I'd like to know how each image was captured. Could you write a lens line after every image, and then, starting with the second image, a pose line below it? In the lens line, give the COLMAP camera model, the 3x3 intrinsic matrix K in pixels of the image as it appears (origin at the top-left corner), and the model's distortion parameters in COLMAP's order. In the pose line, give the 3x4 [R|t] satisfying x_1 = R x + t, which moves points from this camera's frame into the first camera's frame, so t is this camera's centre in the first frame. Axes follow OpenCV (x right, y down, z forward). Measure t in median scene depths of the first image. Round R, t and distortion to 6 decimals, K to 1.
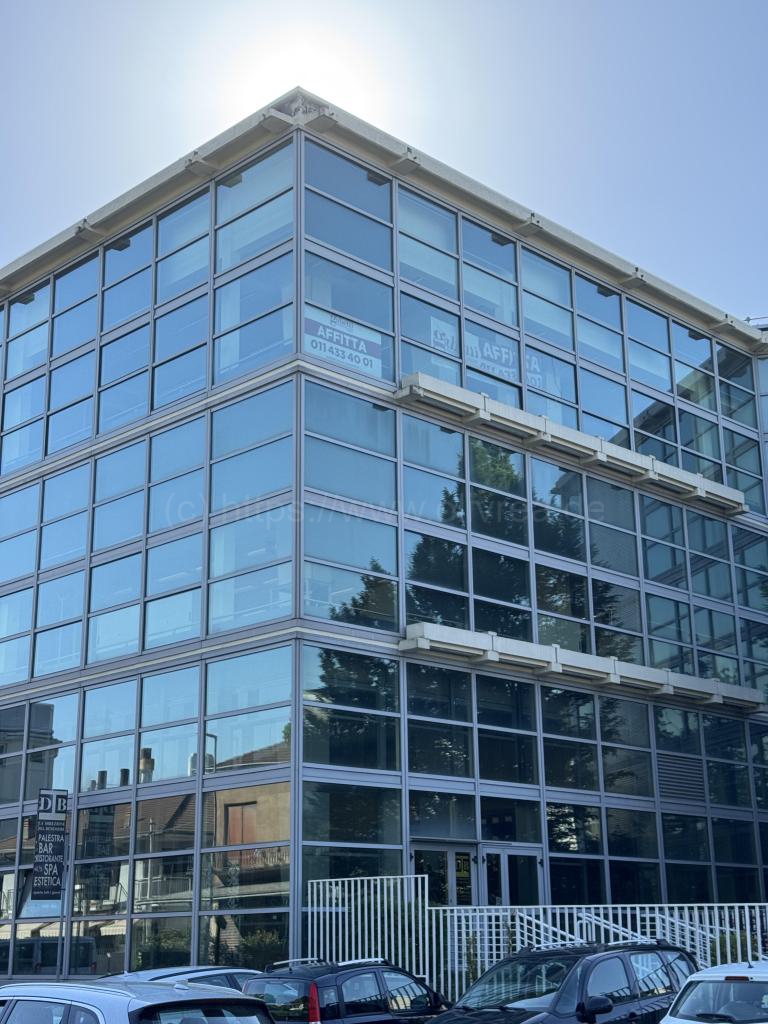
lens RADIAL K [[1448.5, 0, 392.3], [0, 1448.5, 492.3], [0, 0, 1]] dist [0.077867, 0.000000]
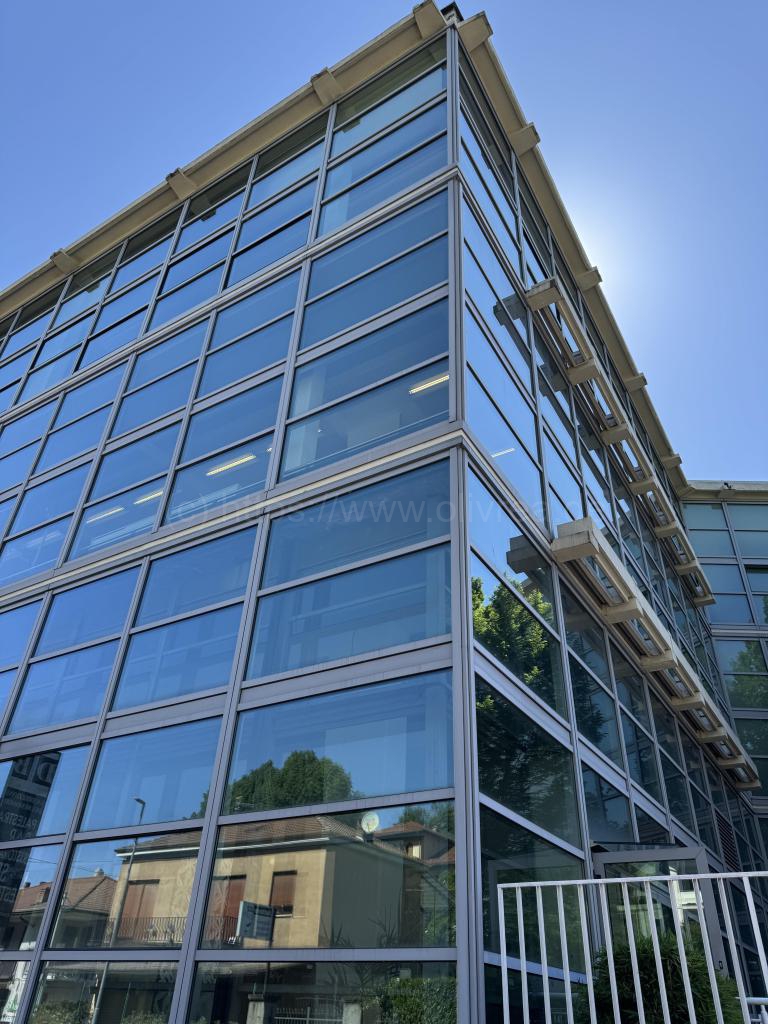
lens RADIAL K [[718.7, 0, 384.3], [0, 718.7, 527.9], [0, 0, 1]] dist [0.060720, -0.055246]
pose [[0.972051, 0.177819, 0.153287, -0.119662], [-0.125681, 0.945631, -0.299979, 0.197357], [-0.198295, 0.272329, 0.941550, 0.650490]]
